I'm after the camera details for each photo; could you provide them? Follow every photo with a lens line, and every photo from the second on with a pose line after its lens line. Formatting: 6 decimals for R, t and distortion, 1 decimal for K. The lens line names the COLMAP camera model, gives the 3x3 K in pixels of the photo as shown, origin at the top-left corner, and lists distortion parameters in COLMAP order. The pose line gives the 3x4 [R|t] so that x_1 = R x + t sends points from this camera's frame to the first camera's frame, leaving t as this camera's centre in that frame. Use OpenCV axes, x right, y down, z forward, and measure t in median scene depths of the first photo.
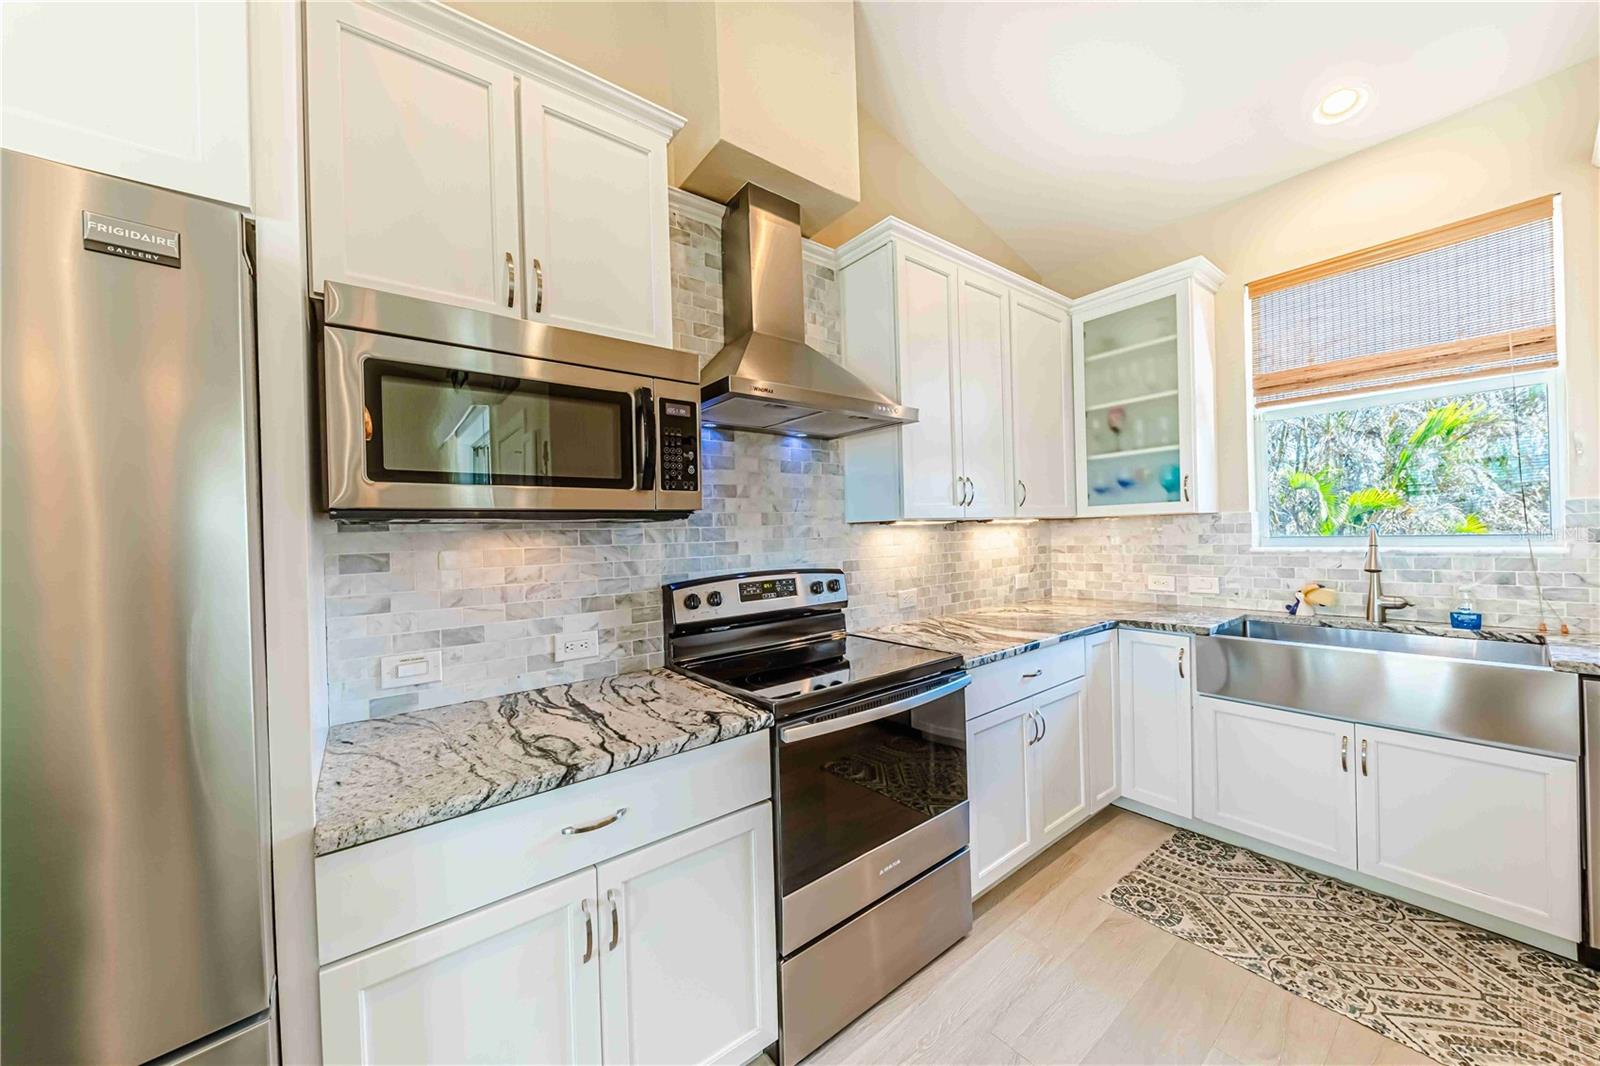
lens RADIAL K [[560.7, 0, 794.4], [0, 560.7, 495.0], [0, 0, 1]] dist [0.000342, 0.000009]
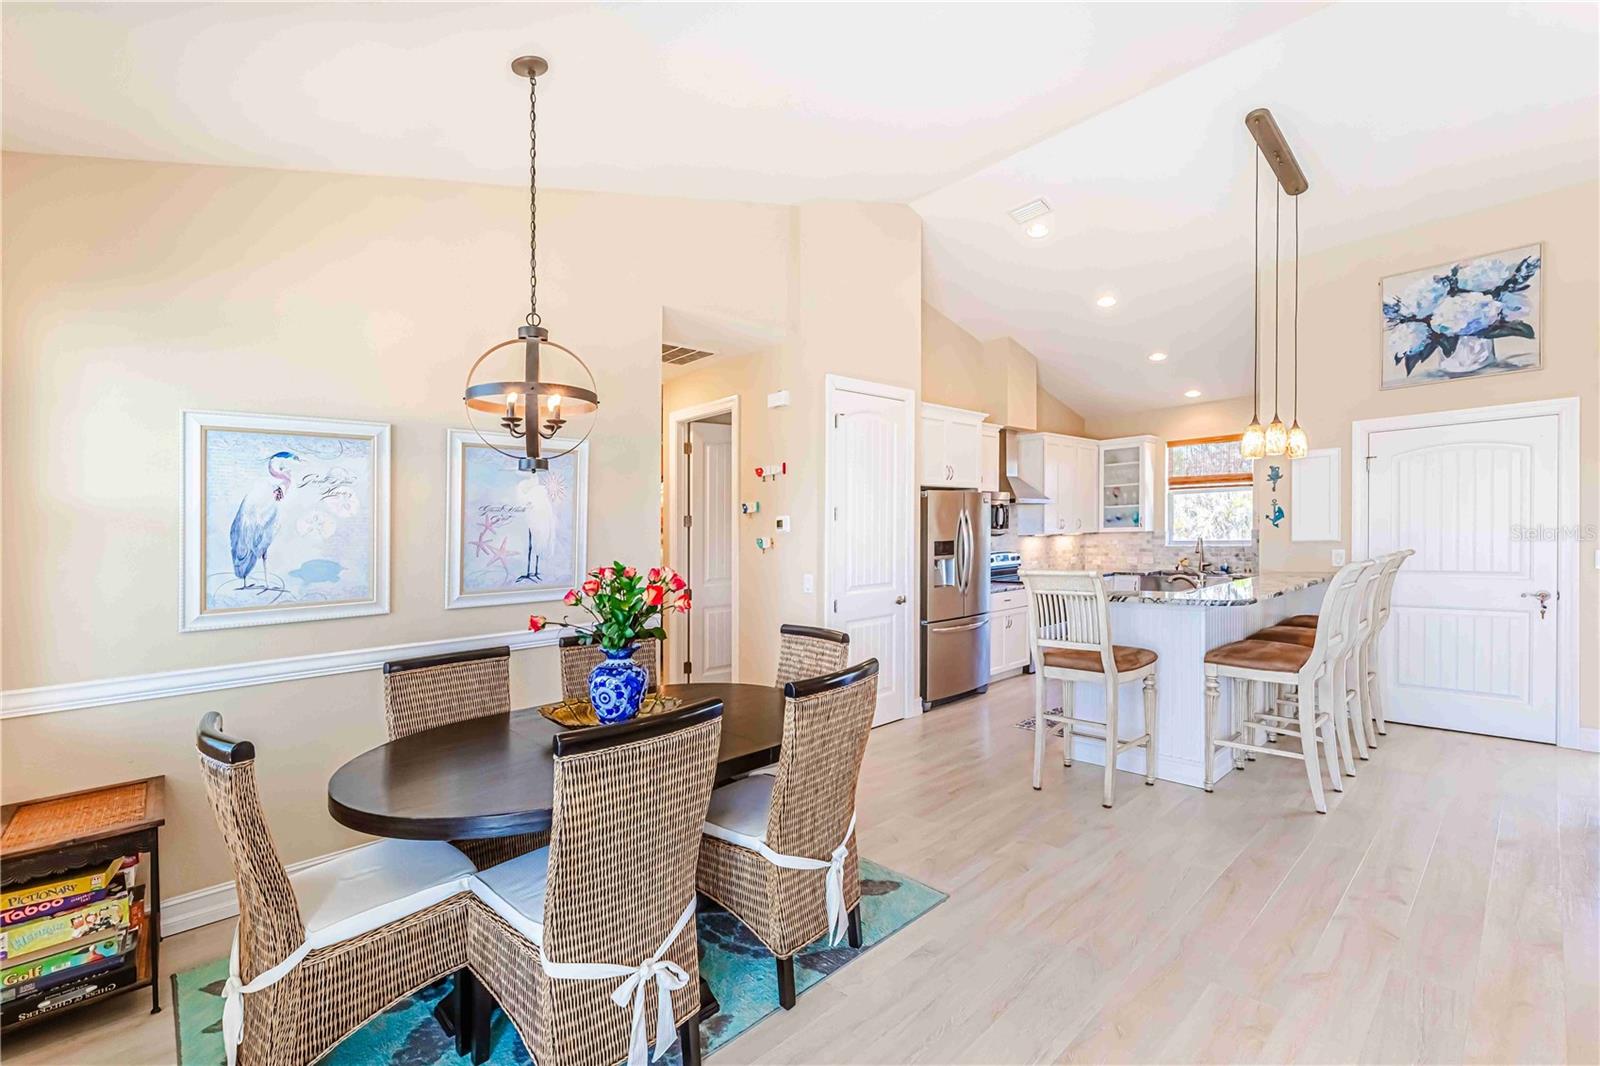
lens RADIAL K [[665.2, 0, 809.4], [0, 665.2, 529.4], [0, 0, 1]] dist [-0.000828, -0.006323]
pose [[0.996936, 0.003005, 0.078159, -1.238556], [-0.007812, 0.998090, 0.061280, -0.179966], [-0.077826, -0.061703, 0.995056, -2.251452]]
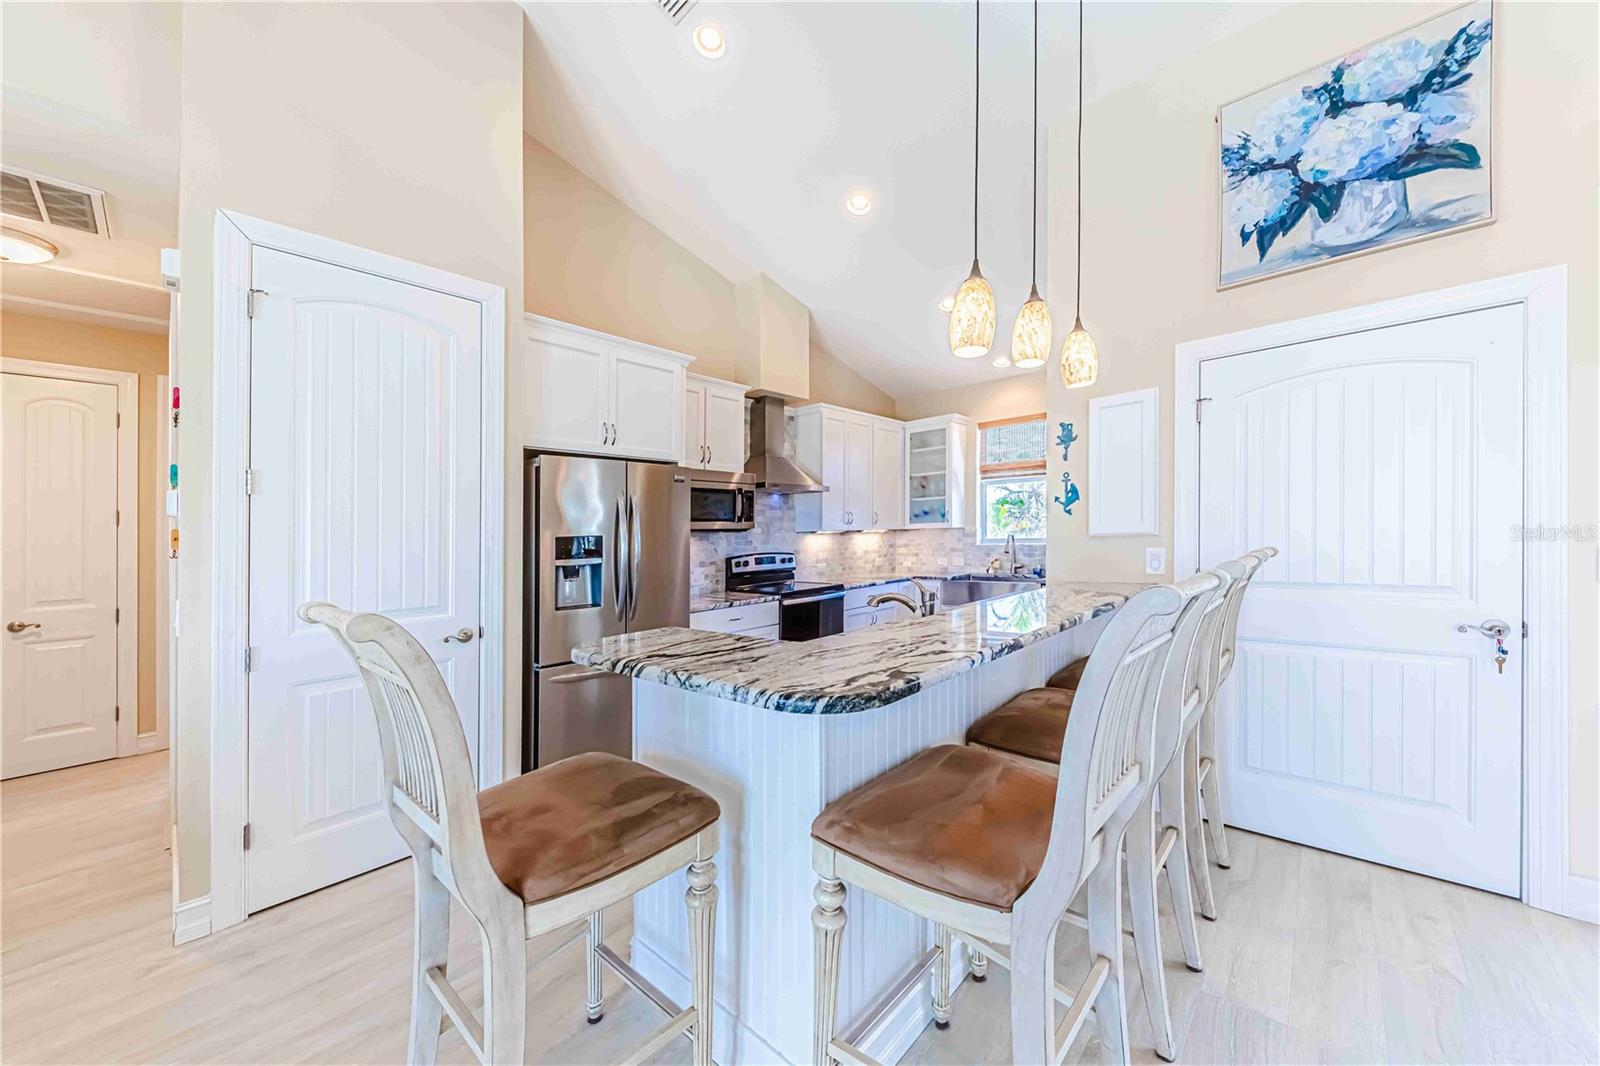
lens RADIAL K [[572.9, 0, 800.4], [0, 572.9, 530.6], [0, 0, 1]] dist [0.000052, -0.003462]
pose [[0.985089, 0.004736, 0.171983, -0.291097], [-0.014619, 0.998310, 0.056245, -0.088368], [-0.171426, -0.057921, 0.983493, -1.289060]]
